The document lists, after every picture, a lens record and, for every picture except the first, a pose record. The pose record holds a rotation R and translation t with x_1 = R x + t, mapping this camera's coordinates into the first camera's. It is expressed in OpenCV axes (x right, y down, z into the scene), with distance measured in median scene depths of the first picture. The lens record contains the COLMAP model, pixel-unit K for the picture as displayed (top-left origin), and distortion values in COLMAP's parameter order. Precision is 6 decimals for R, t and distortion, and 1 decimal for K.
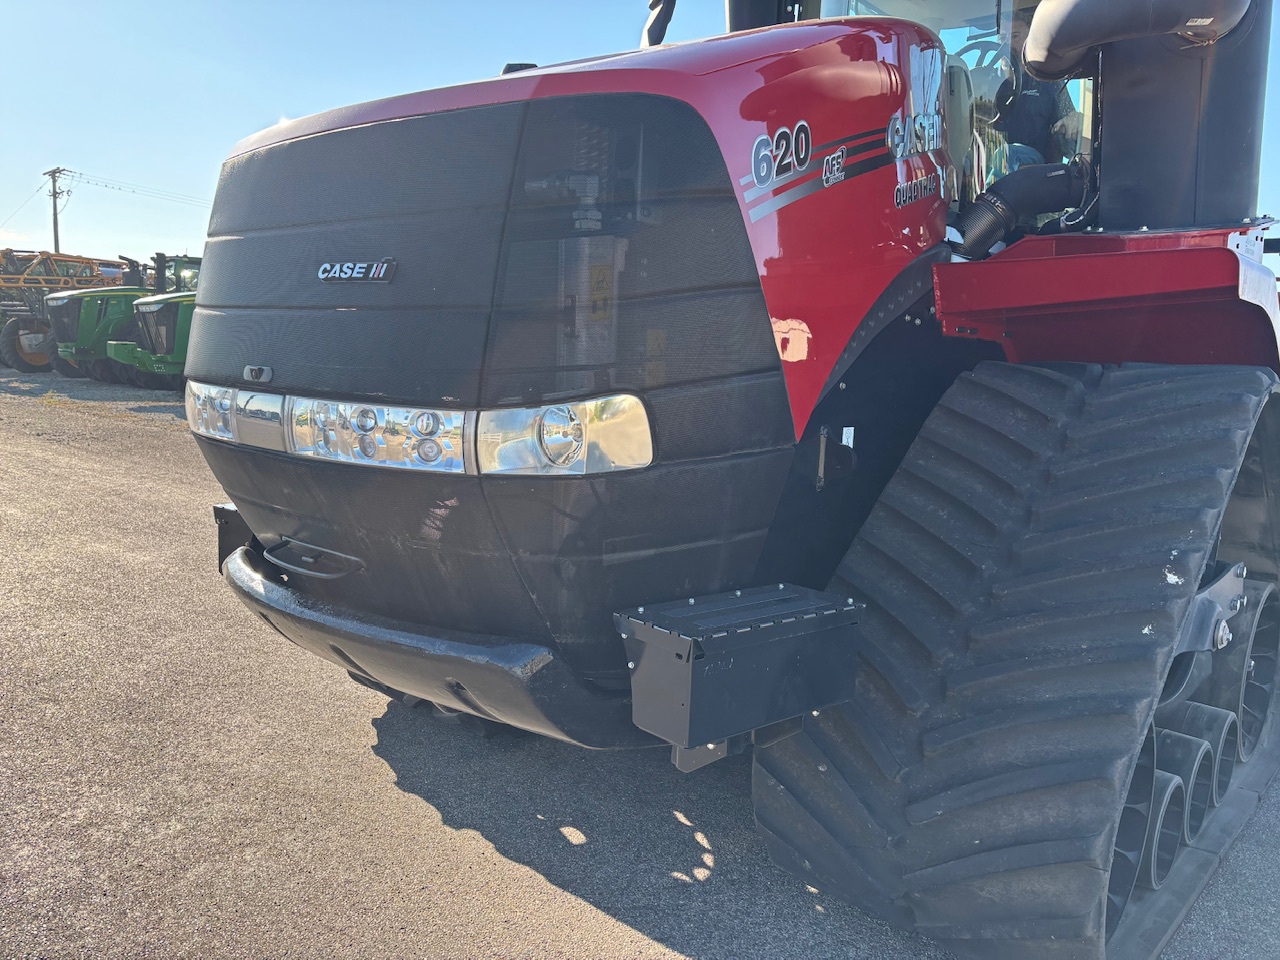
lens RADIAL K [[938.7, 0, 613.4], [0, 938.7, 462.3], [0, 0, 1]] dist [0.012001, -0.004445]
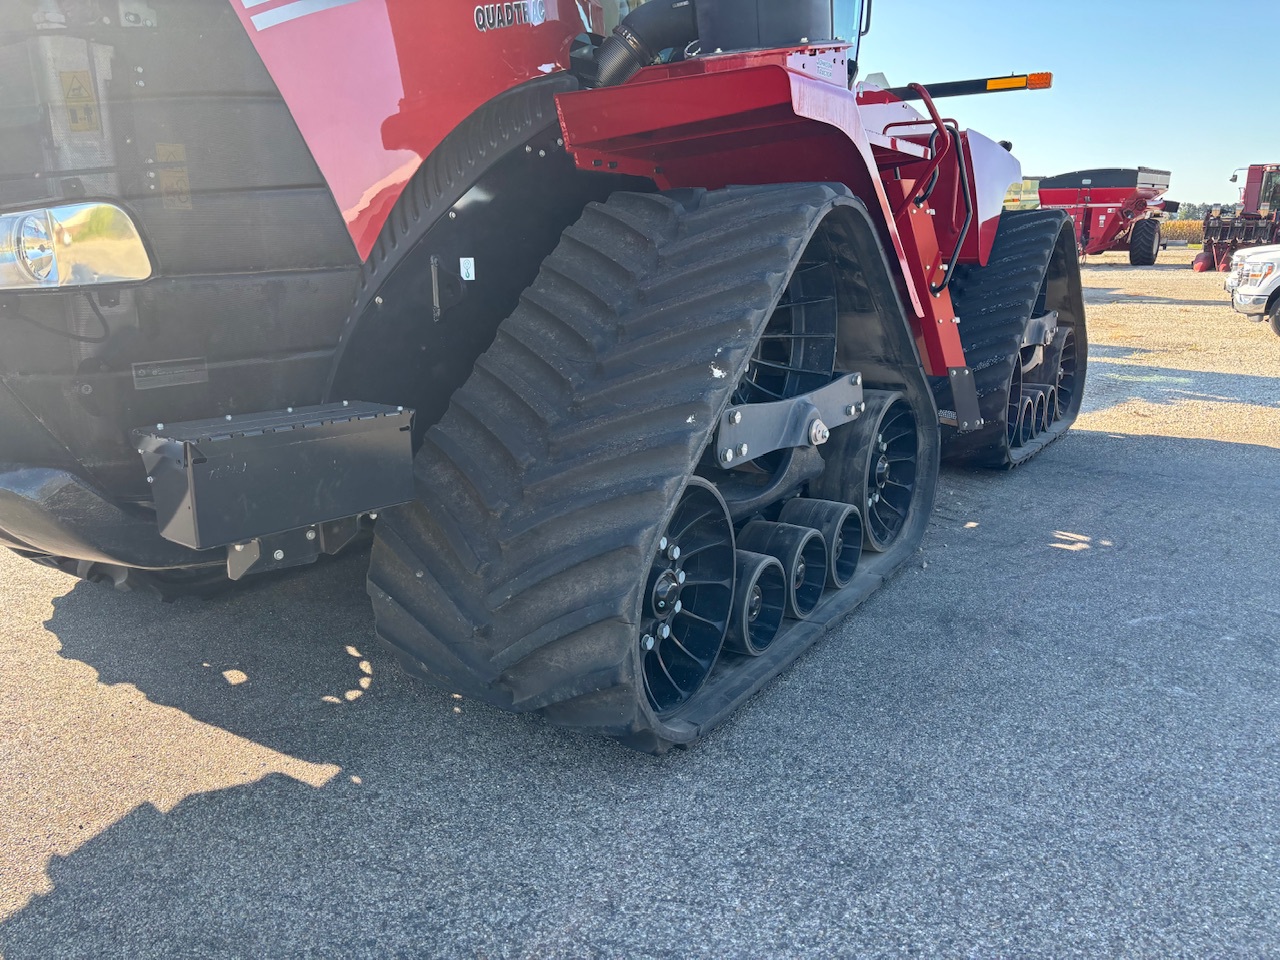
lens RADIAL K [[936.0, 0, 636.7], [0, 936.0, 467.8], [0, 0, 1]] dist [0.074393, -0.113244]
pose [[0.983796, -0.080787, 0.160061, 0.274800], [0.061573, 0.990672, 0.121567, 0.082406], [-0.168389, -0.109742, 0.979593, -0.066005]]
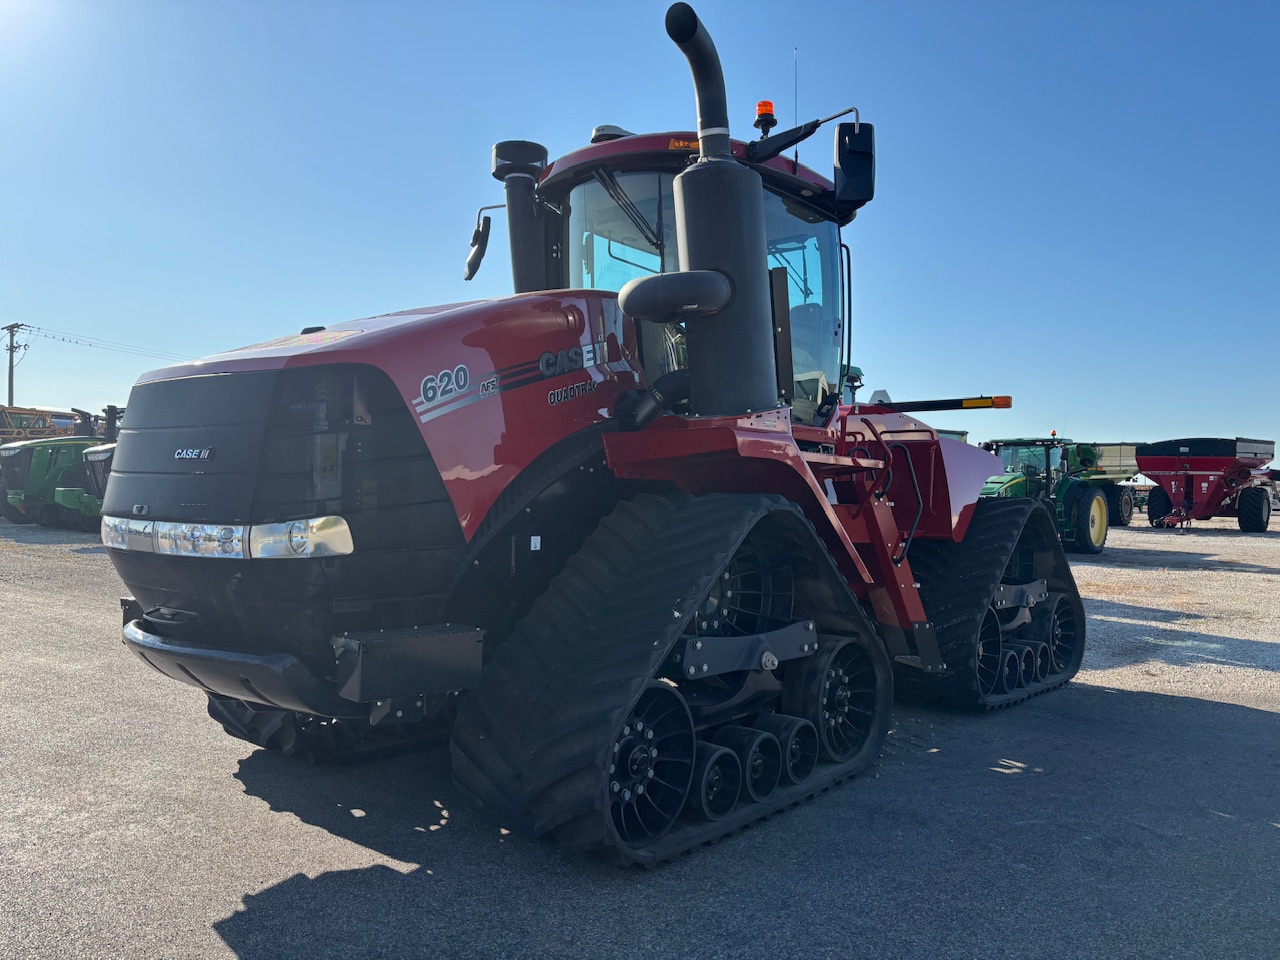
lens RADIAL K [[967.2, 0, 651.3], [0, 967.2, 472.0], [0, 0, 1]] dist [0.060227, -0.080668]
pose [[0.998214, -0.017419, 0.057137, 0.392296], [0.024835, 0.990970, -0.131761, 0.083667], [-0.054325, 0.132945, 0.989633, -0.726173]]
